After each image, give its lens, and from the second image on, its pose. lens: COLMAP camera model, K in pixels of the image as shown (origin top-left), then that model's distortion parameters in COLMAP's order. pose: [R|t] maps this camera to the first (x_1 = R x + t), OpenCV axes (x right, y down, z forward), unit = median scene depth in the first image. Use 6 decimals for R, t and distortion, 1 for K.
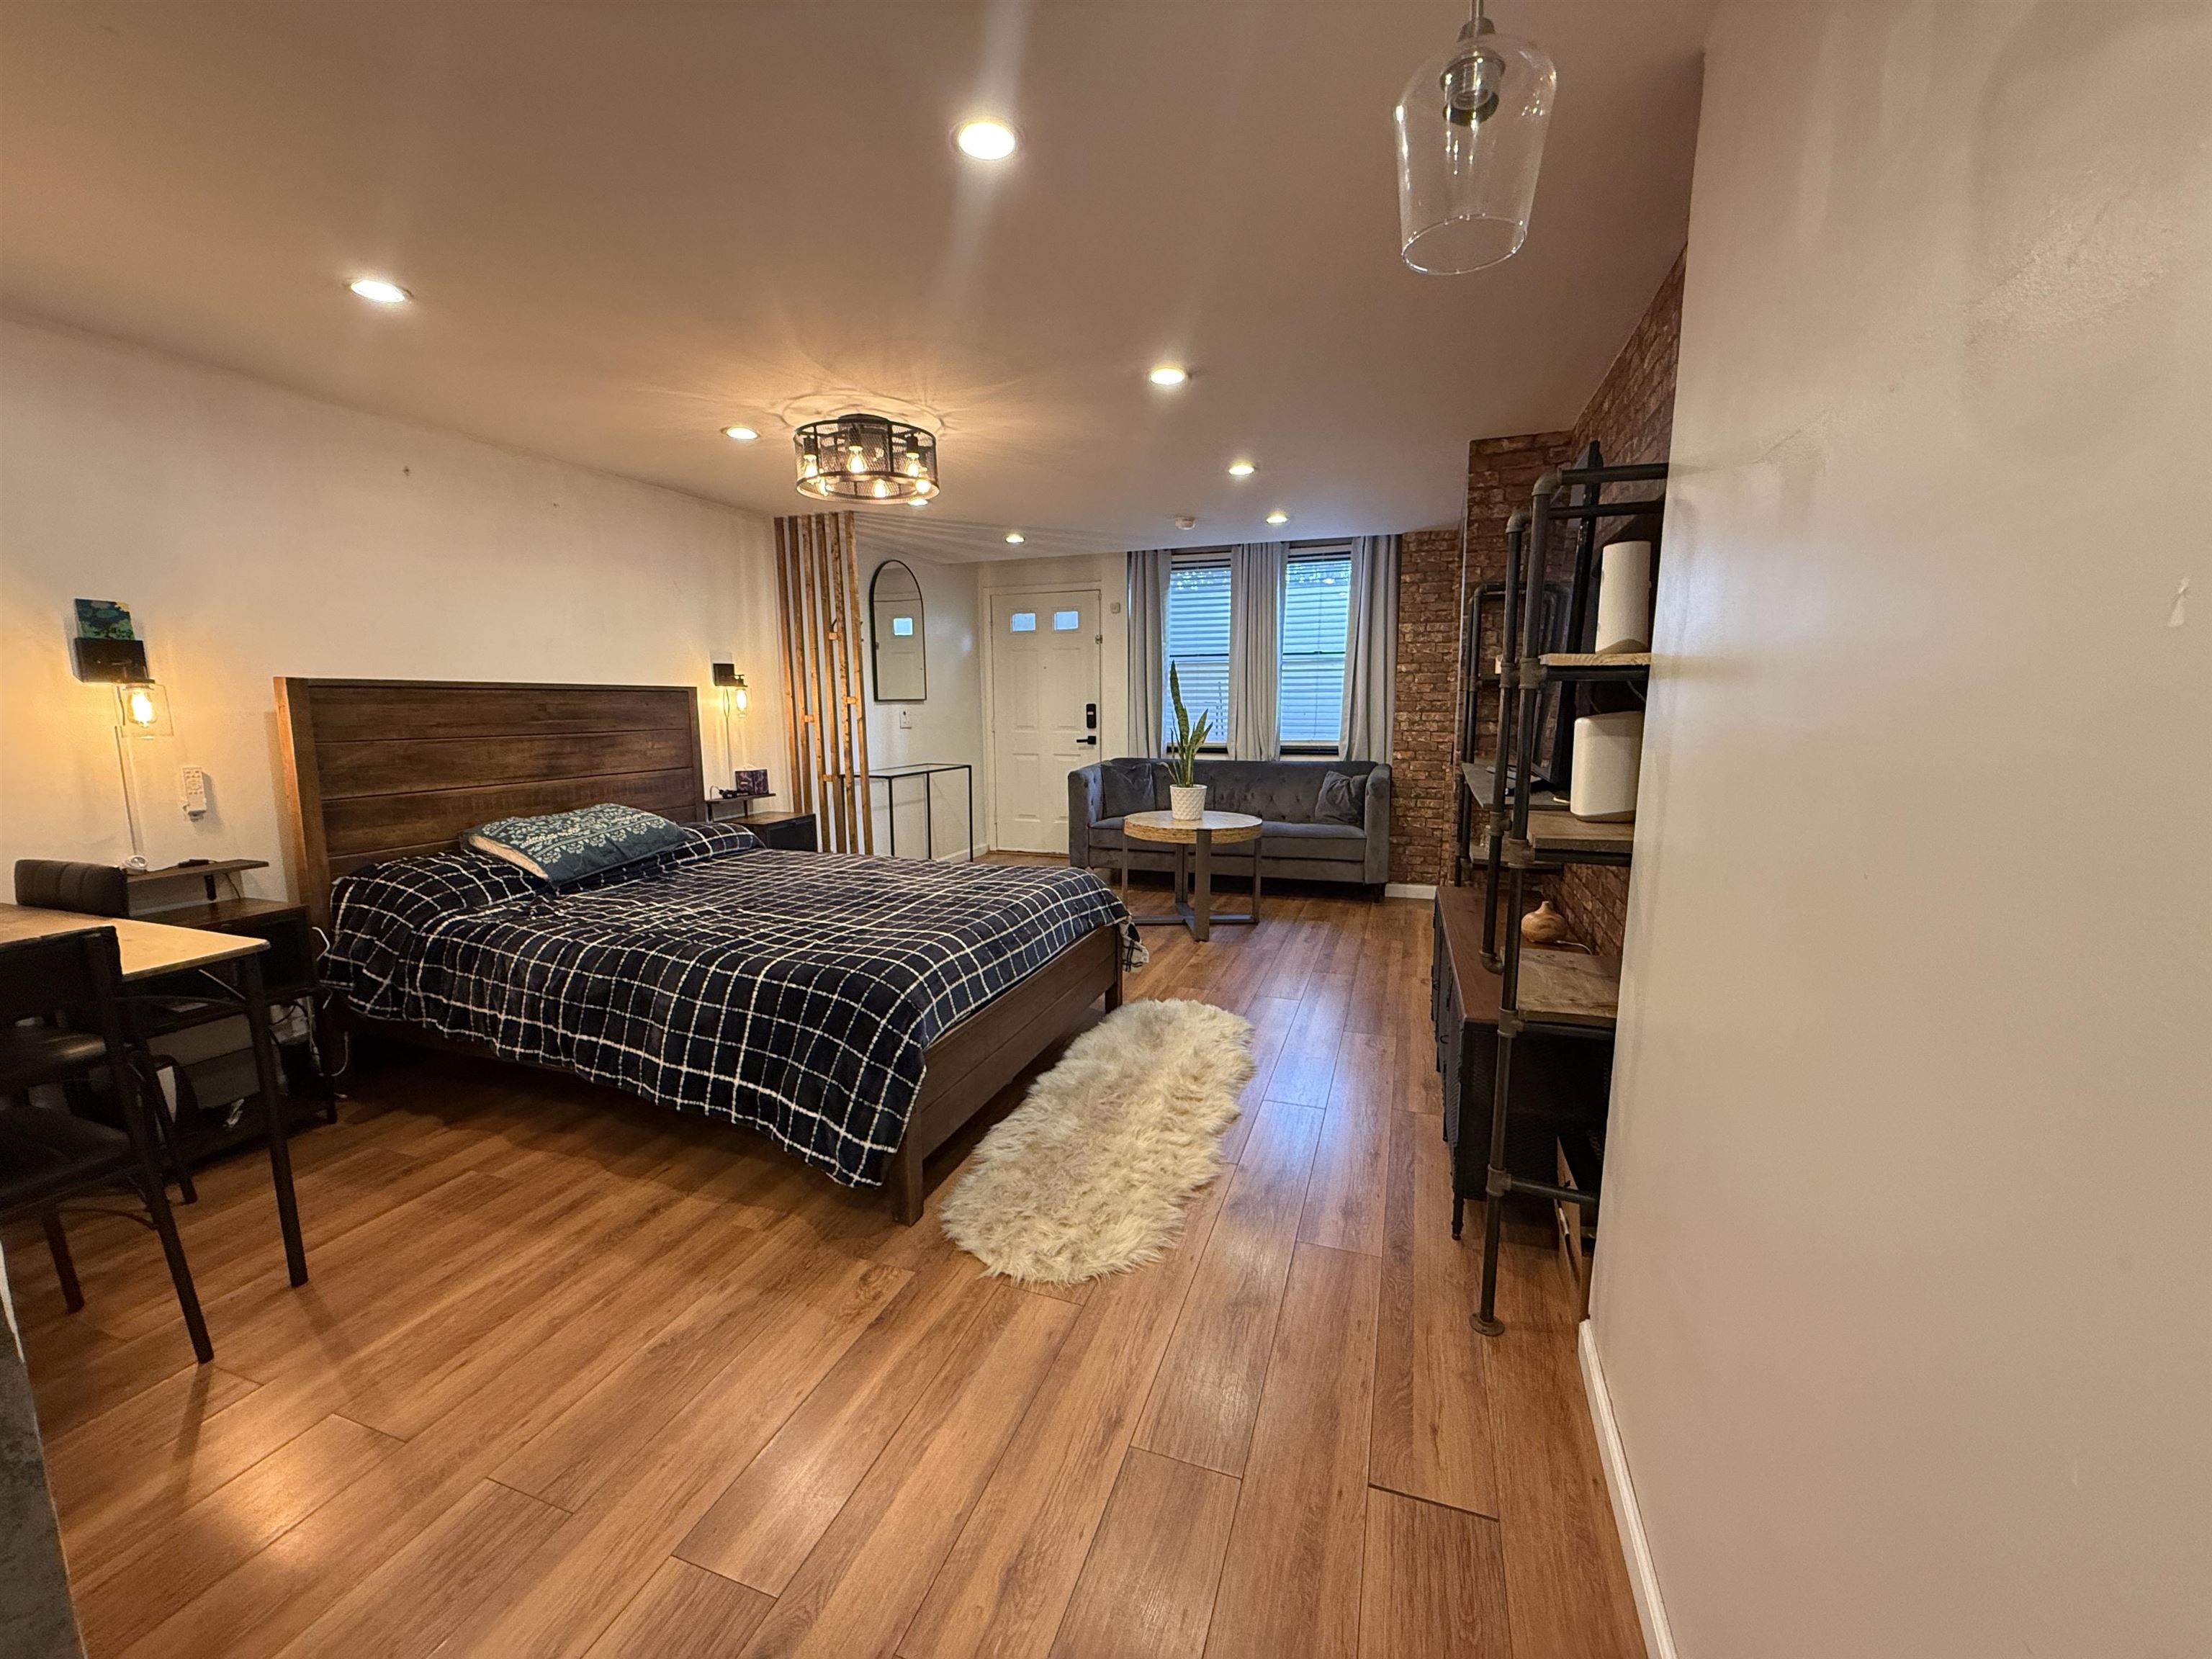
lens RADIAL K [[876.4, 0, 1111.6], [0, 876.4, 831.2], [0, 0, 1]] dist [-0.002717, 0.000045]
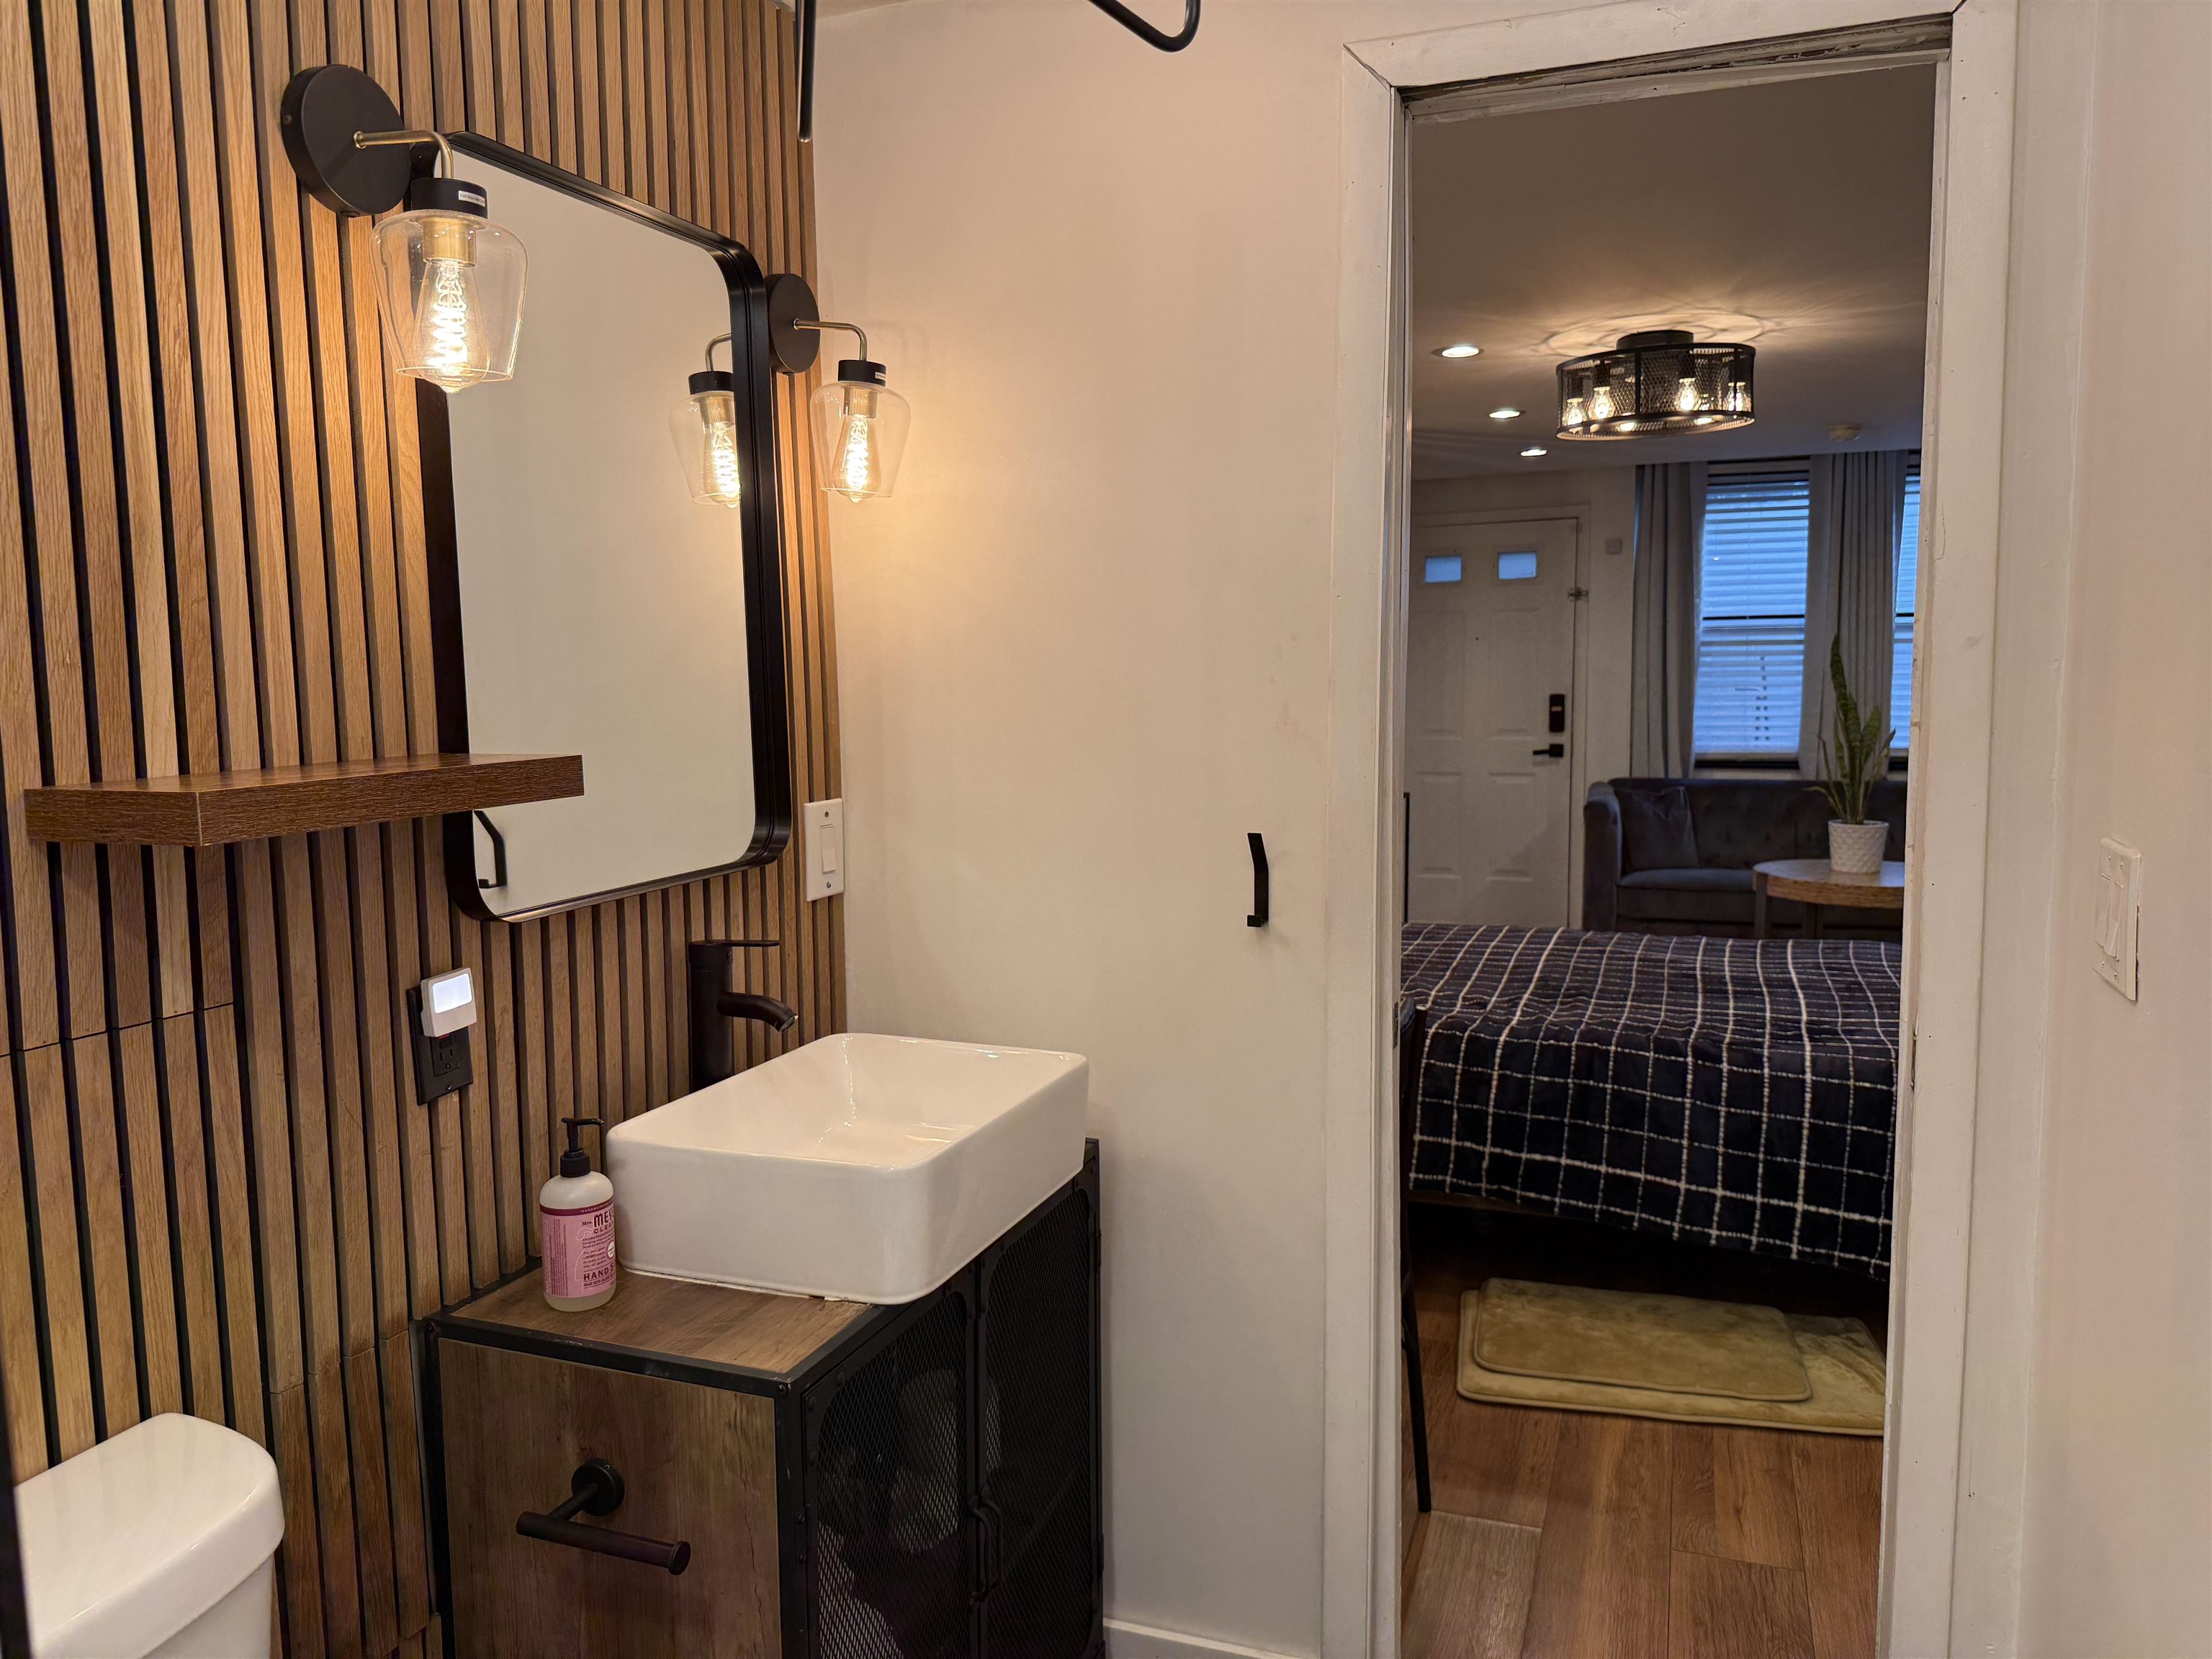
lens RADIAL K [[1550.8, 0, 1110.7], [0, 1550.8, 841.7], [0, 0, 1]] dist [0.052247, -0.070445]
pose [[0.999732, -0.011340, -0.020189, -0.458333], [0.010616, 0.999308, -0.035637, -0.000484], [0.020579, 0.035413, 0.999161, -0.198983]]
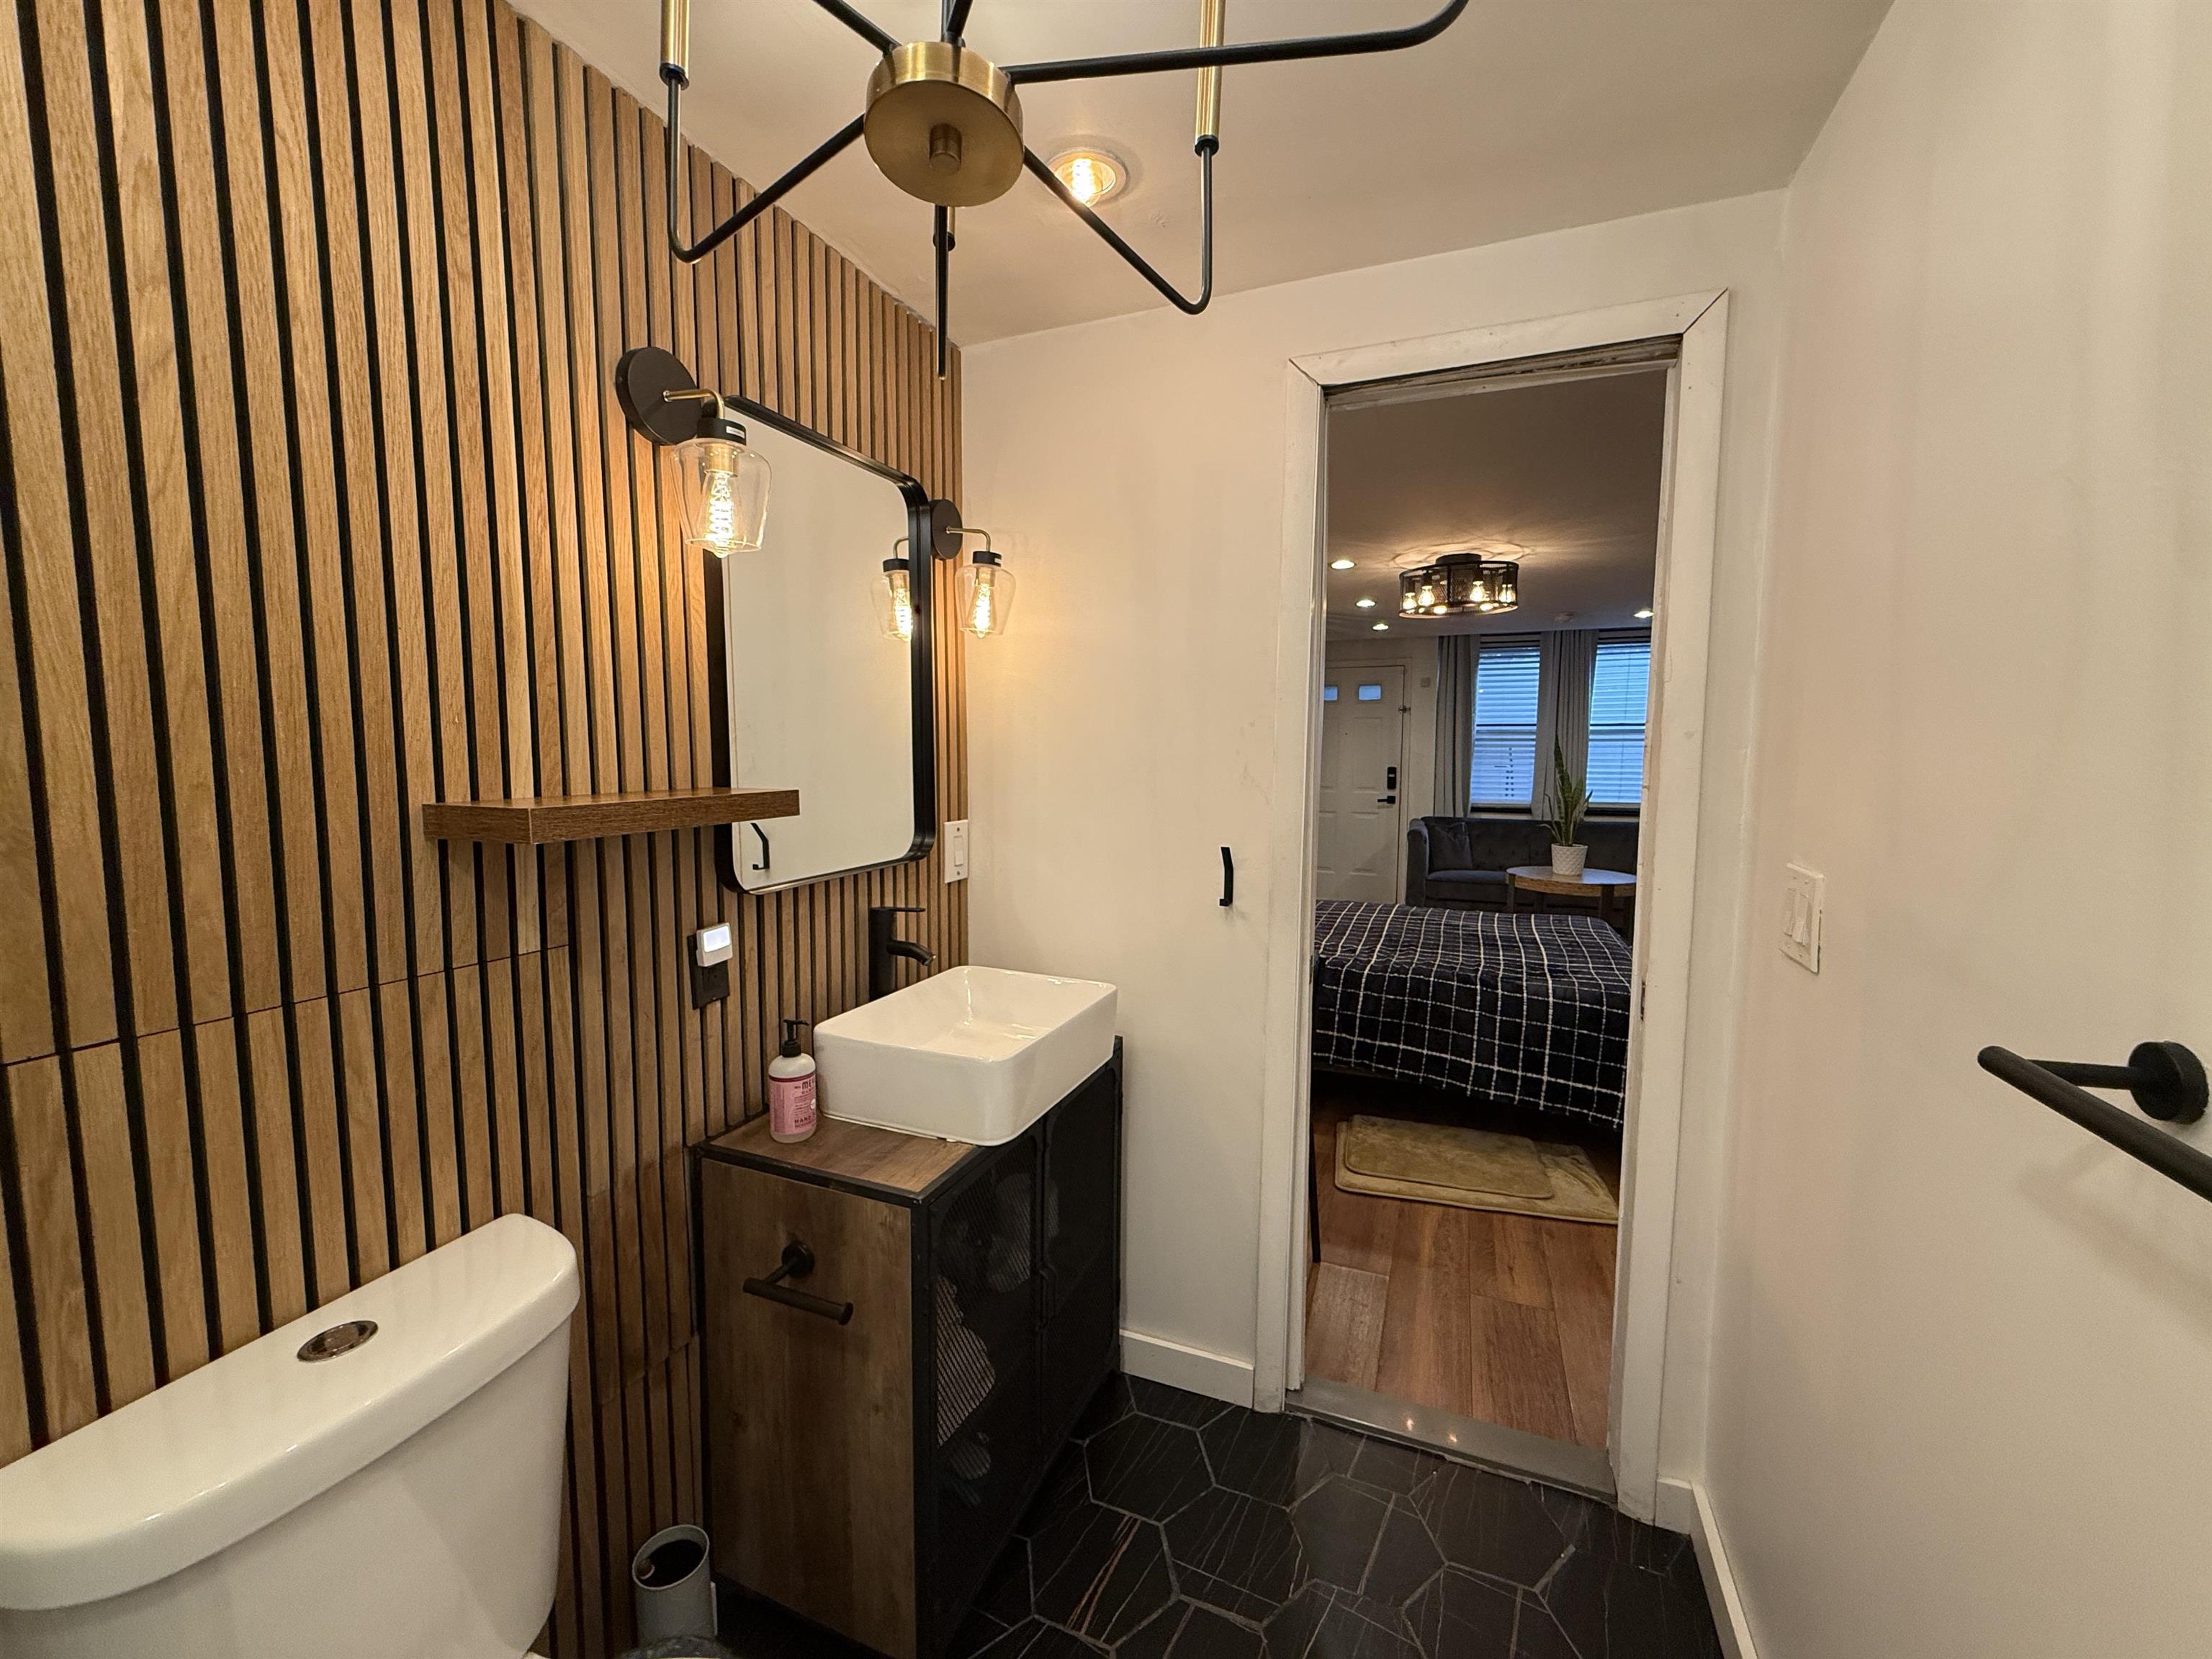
lens RADIAL K [[876.4, 0, 1107.3], [0, 876.4, 831.8], [0, 0, 1]] dist [-0.002717, 0.000045]
pose [[0.998872, 0.008753, -0.046674, -0.460672], [-0.011178, 0.998588, -0.051943, -0.003367], [0.046154, 0.052406, 0.997559, -0.162023]]
